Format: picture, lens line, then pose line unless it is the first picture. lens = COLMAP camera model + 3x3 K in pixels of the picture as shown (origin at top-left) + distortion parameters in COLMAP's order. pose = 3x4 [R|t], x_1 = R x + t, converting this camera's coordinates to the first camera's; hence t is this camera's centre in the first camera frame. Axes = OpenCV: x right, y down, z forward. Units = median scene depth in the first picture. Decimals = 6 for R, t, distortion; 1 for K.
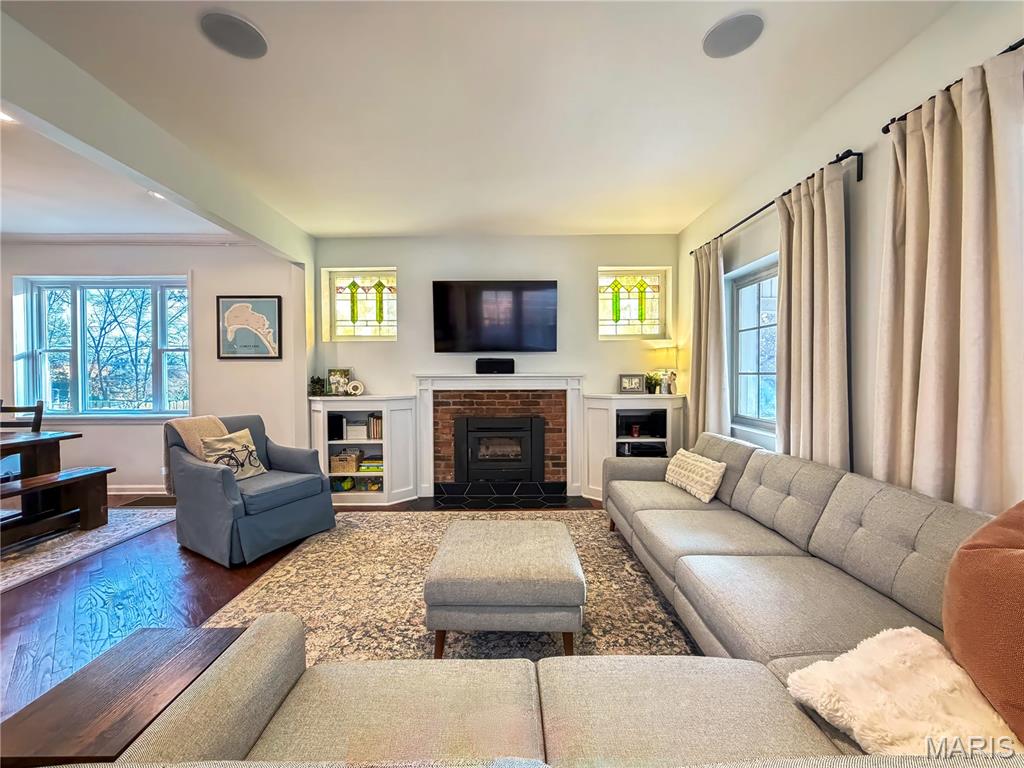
lens RADIAL K [[409.2, 0, 511.5], [0, 409.2, 382.0], [0, 0, 1]] dist [-0.001298, -0.000434]
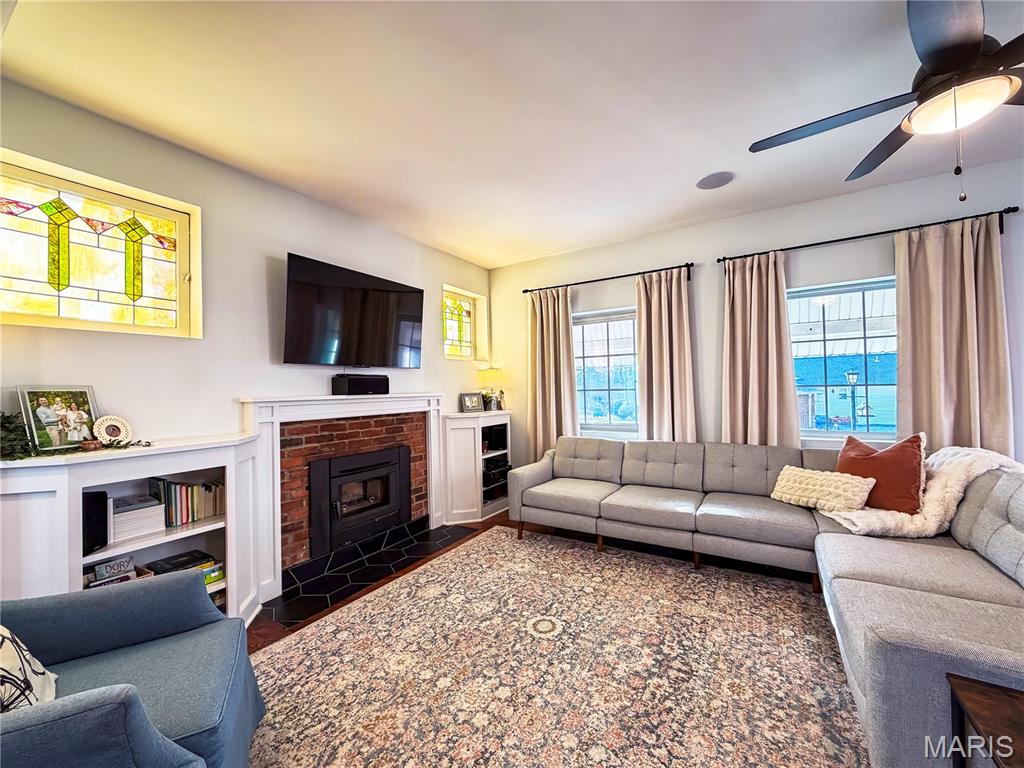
lens RADIAL K [[409.2, 0, 509.4], [0, 409.2, 383.2], [0, 0, 1]] dist [-0.001298, -0.000434]
pose [[0.538120, 0.006044, 0.842847, -0.534068], [0.036634, 0.998862, -0.030551, -0.008614], [-0.842072, 0.047317, 0.537286, 0.362467]]
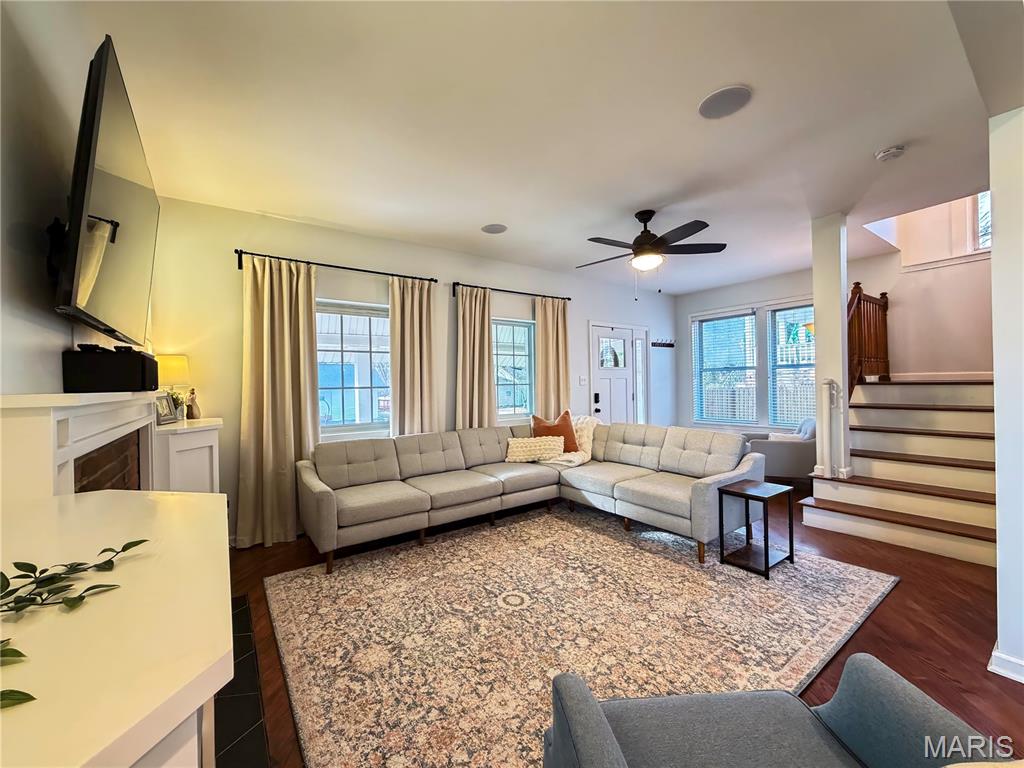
lens RADIAL K [[409.2, 0, 512.8], [0, 409.2, 382.3], [0, 0, 1]] dist [-0.001298, -0.000434]
pose [[-0.573896, 0.017313, 0.818745, -0.536462], [0.038215, 0.999254, 0.005657, -0.017681], [-0.818036, 0.034535, -0.574129, 0.925923]]
